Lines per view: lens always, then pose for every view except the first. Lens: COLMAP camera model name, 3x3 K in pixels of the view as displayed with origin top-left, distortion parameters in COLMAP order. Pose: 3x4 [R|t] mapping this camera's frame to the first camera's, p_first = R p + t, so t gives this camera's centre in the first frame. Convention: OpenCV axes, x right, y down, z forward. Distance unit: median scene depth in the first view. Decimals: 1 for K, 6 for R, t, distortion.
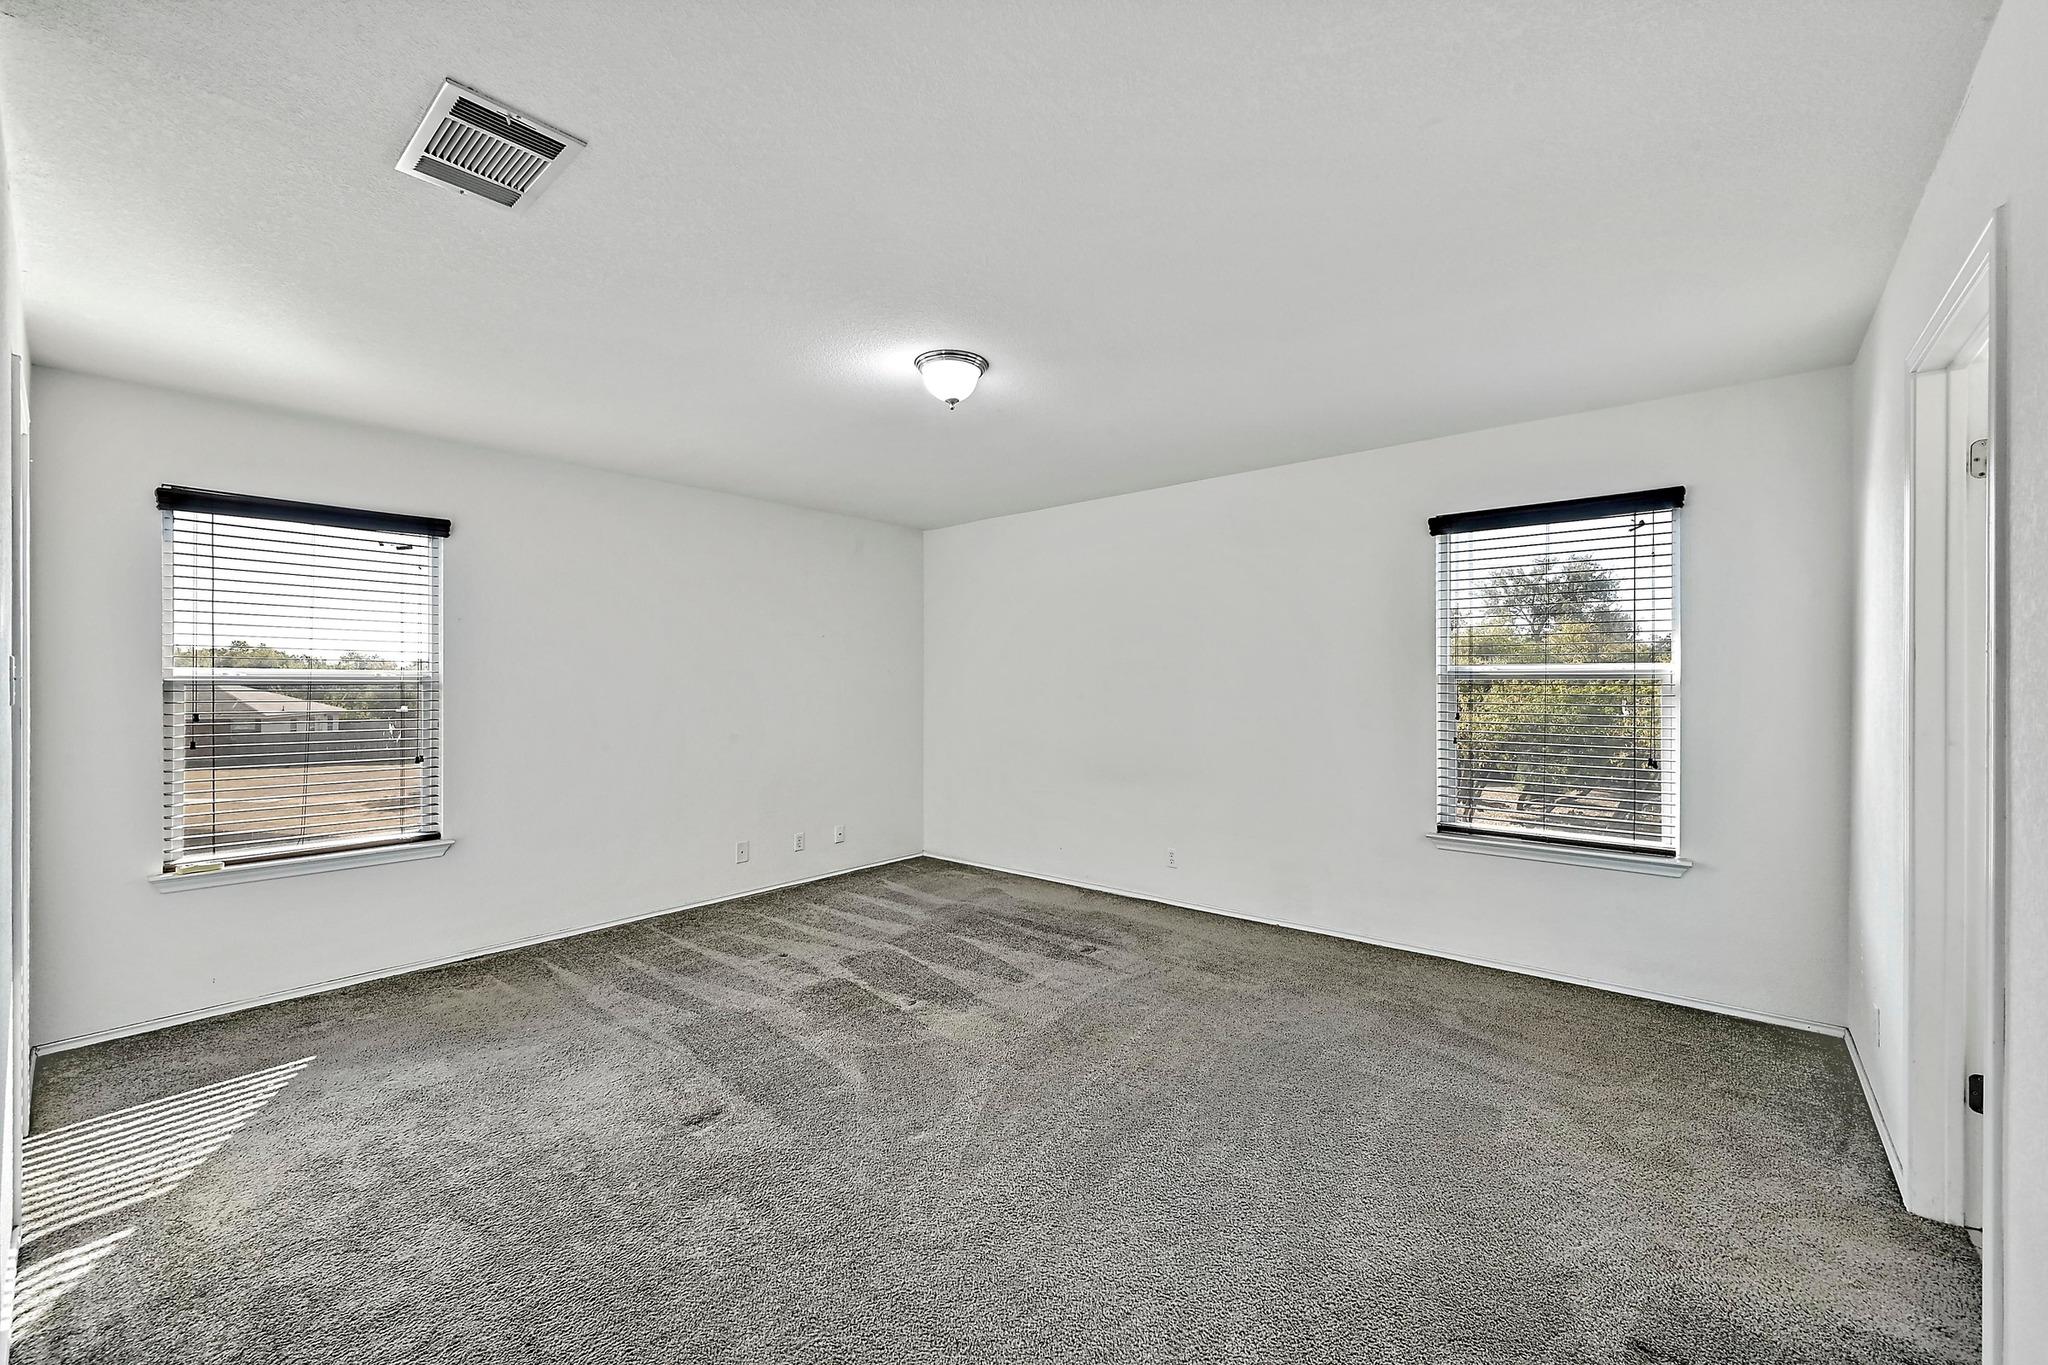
lens RADIAL K [[812.9, 0, 1031.4], [0, 812.9, 686.0], [0, 0, 1]] dist [-0.001591, -0.000370]
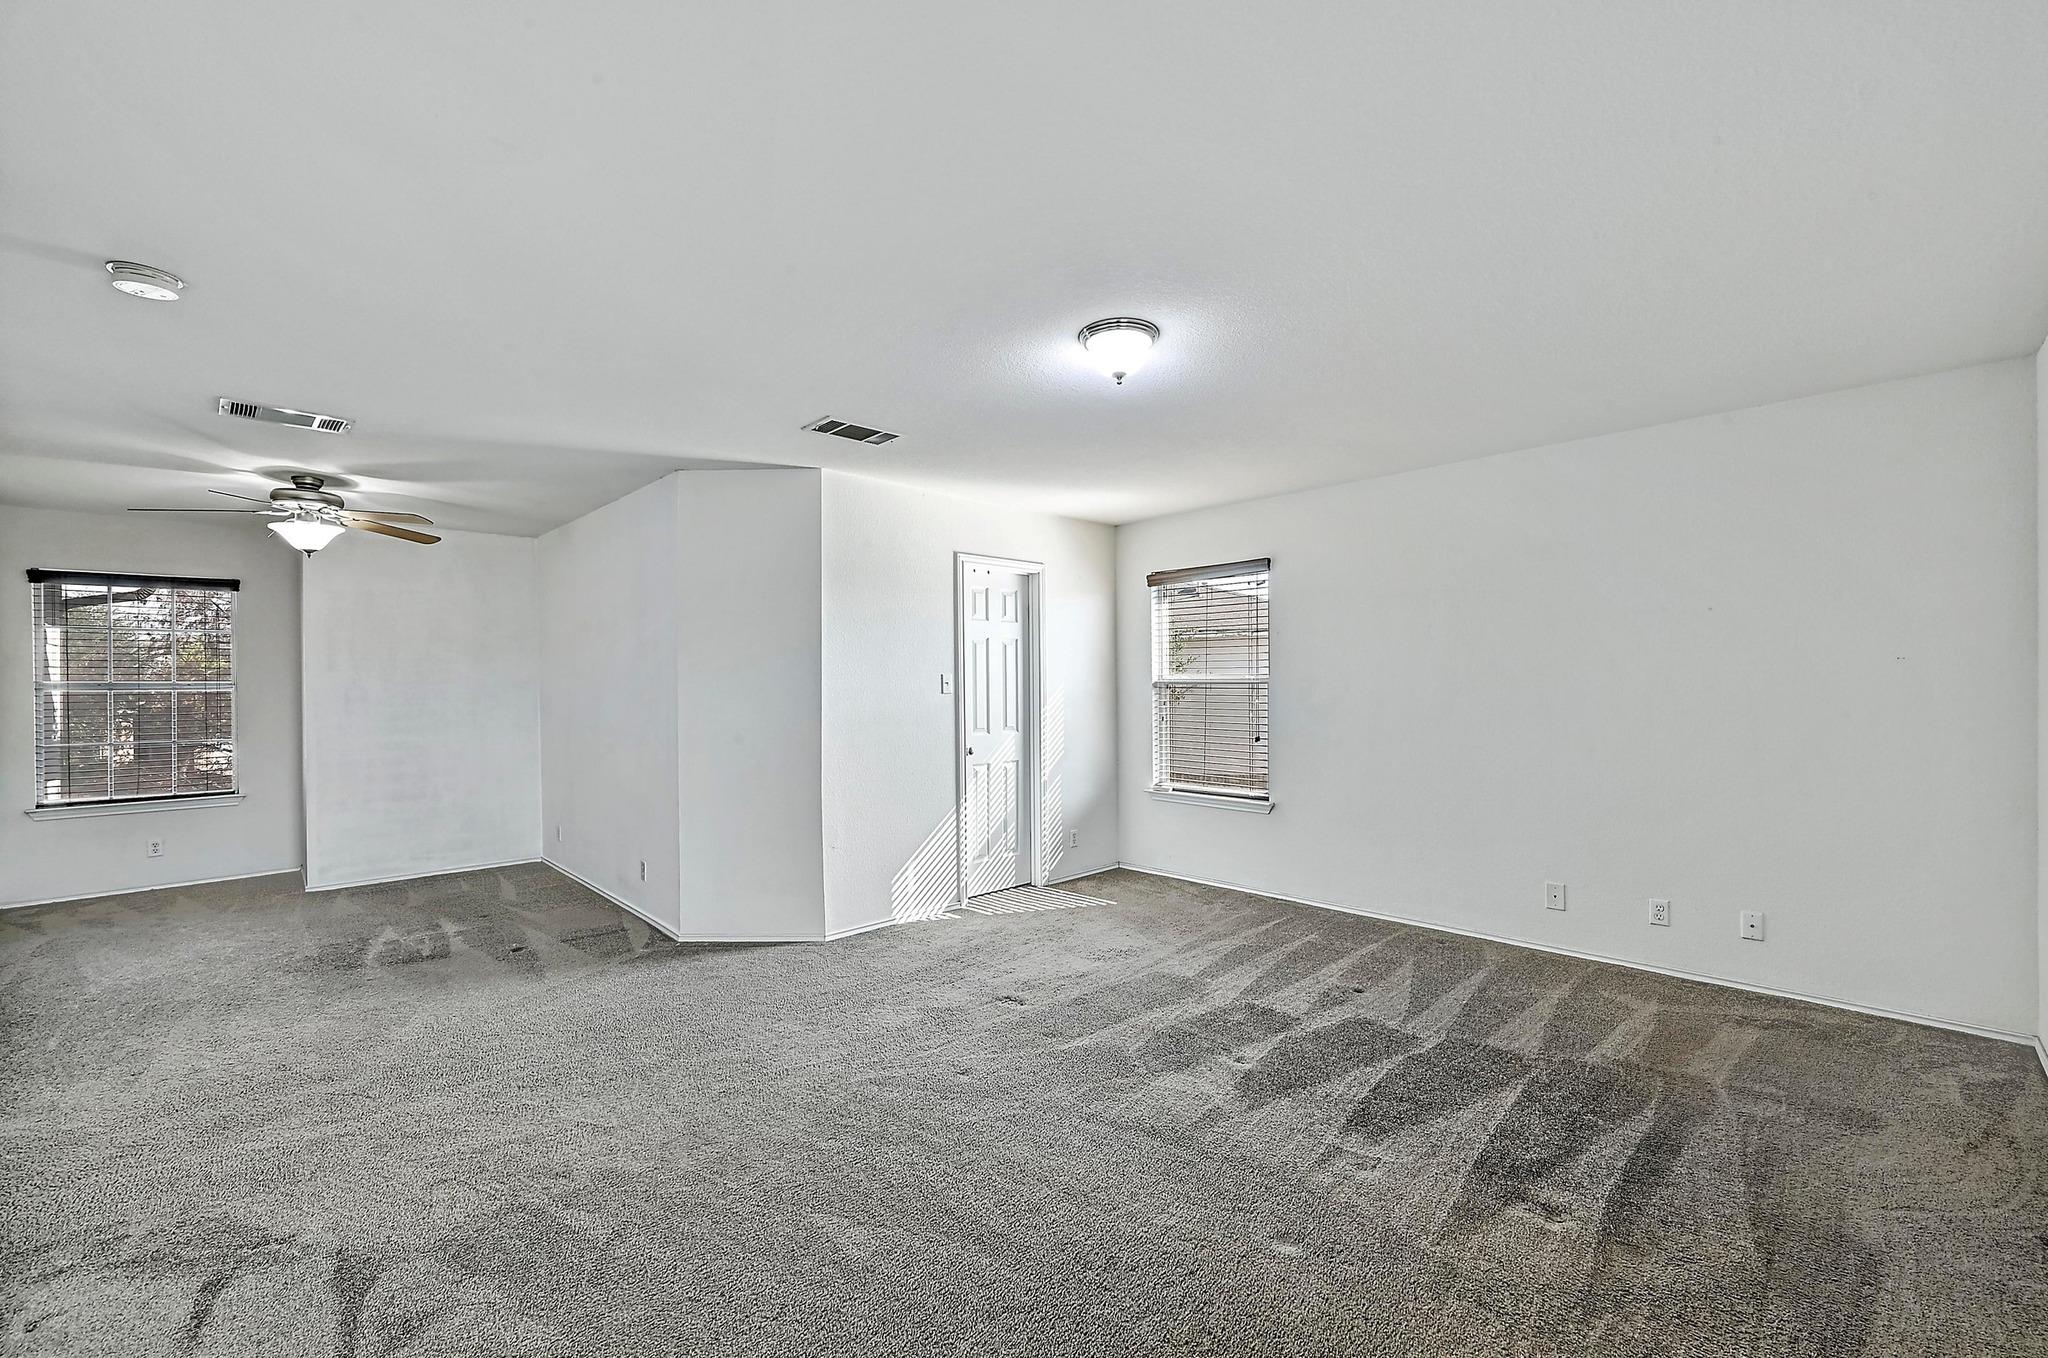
lens RADIAL K [[851.0, 0, 1077.0], [0, 851.0, 677.3], [0, 0, 1]] dist [-0.000397, 0.000349]
pose [[-0.106206, -0.009707, -0.994297, 0.814179], [0.003178, 0.999944, -0.010102, 0.001992], [0.994339, -0.004233, -0.106170, 1.007620]]
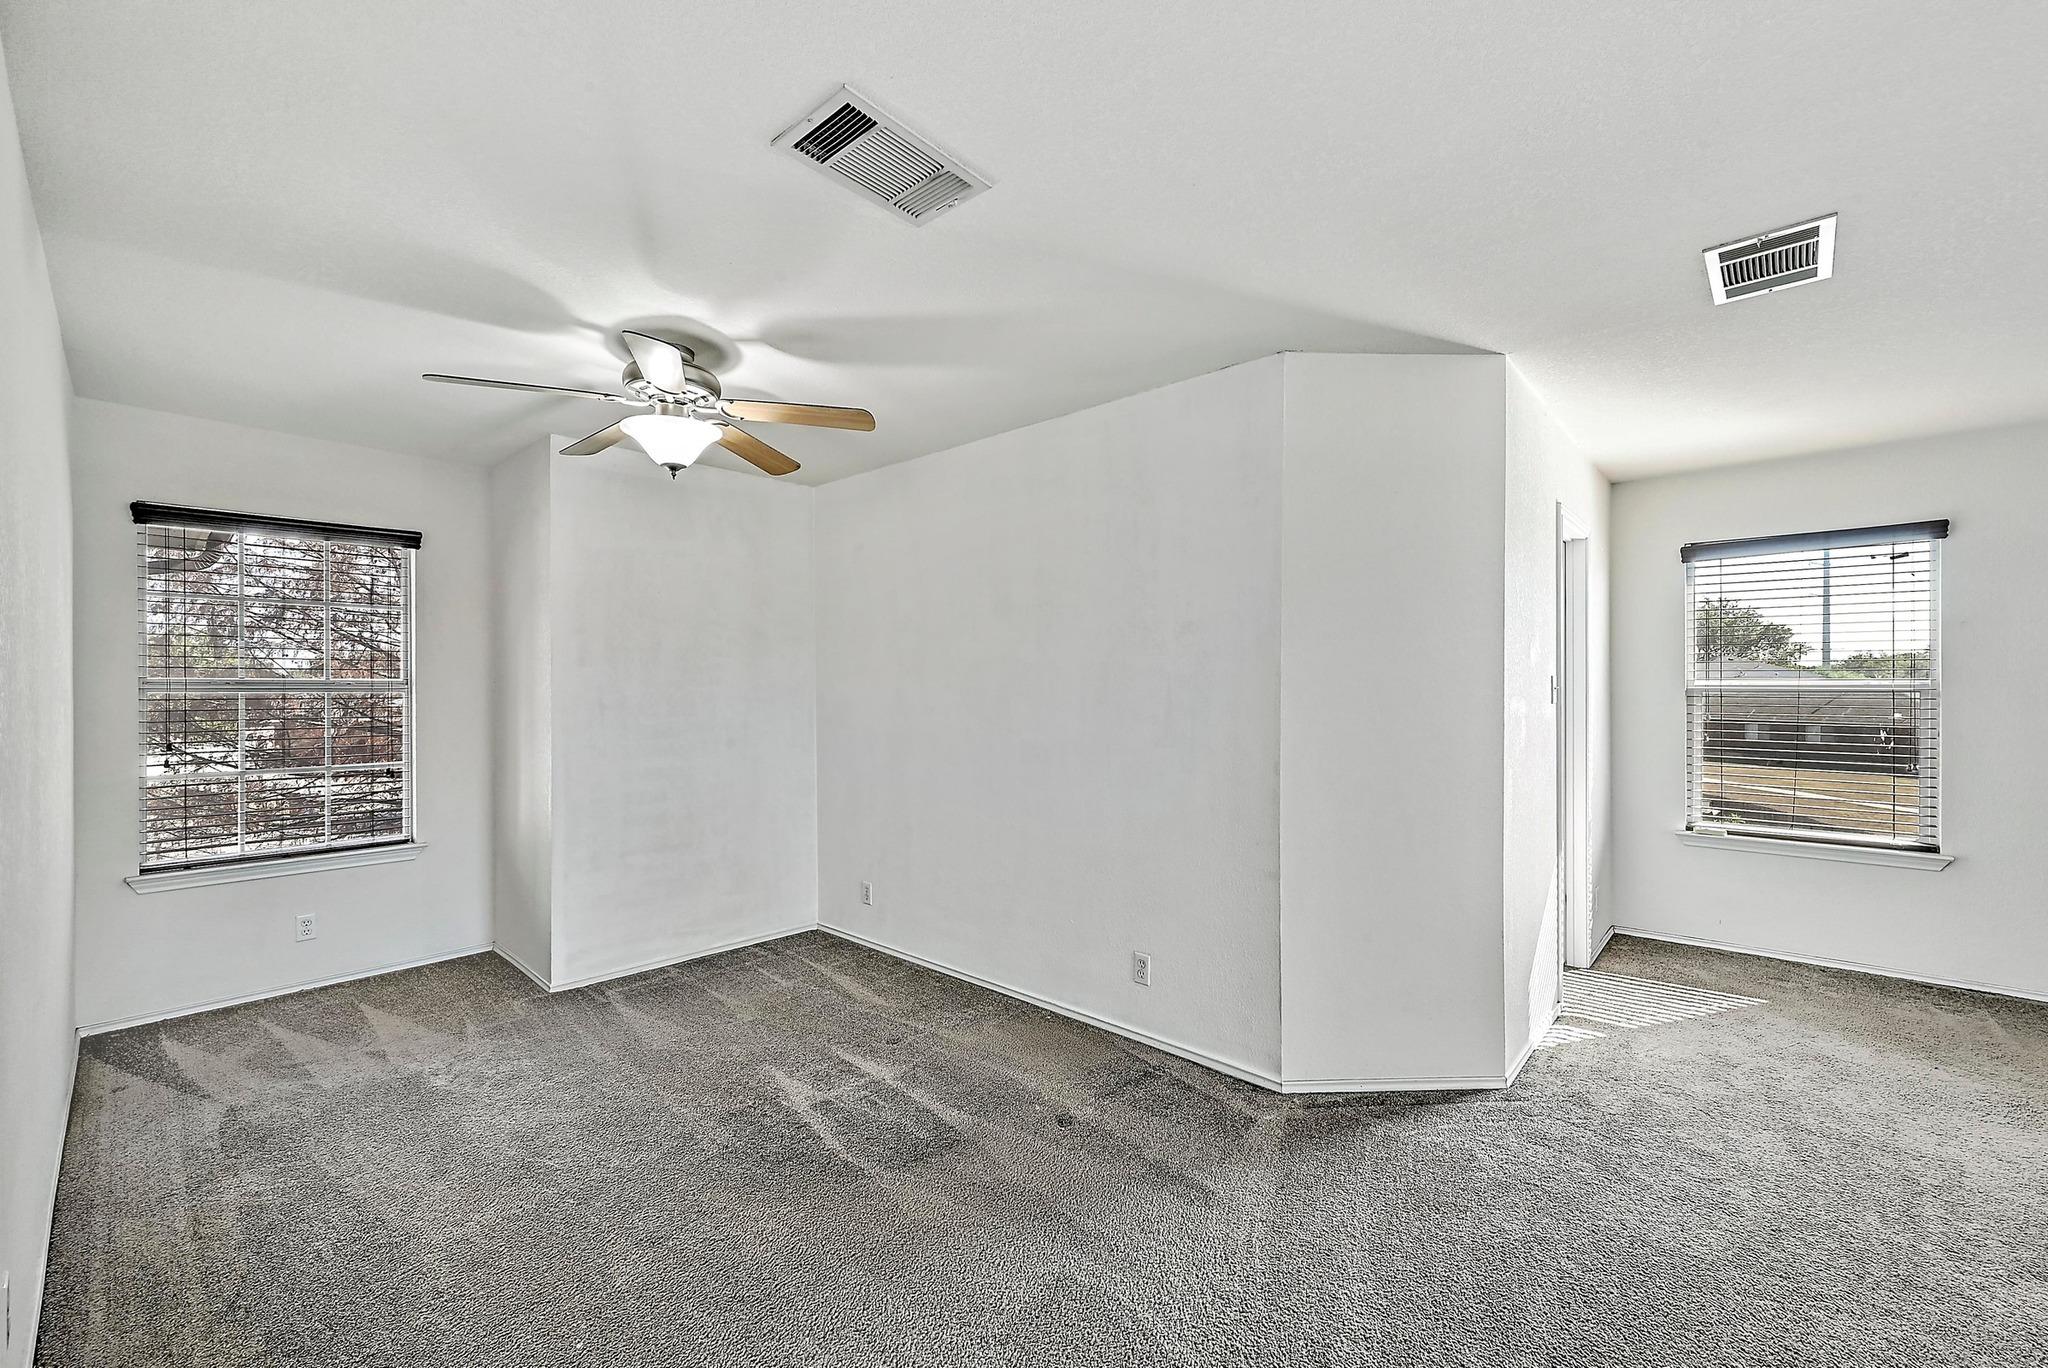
lens RADIAL K [[823.2, 0, 1030.8], [0, 823.2, 690.1], [0, 0, 1]] dist [0.000299, 0.000430]
pose [[-0.044321, -0.000185, -0.999017, 0.353542], [-0.003667, 0.999993, -0.000023, -0.000465], [0.999011, 0.003662, -0.044321, -0.036097]]
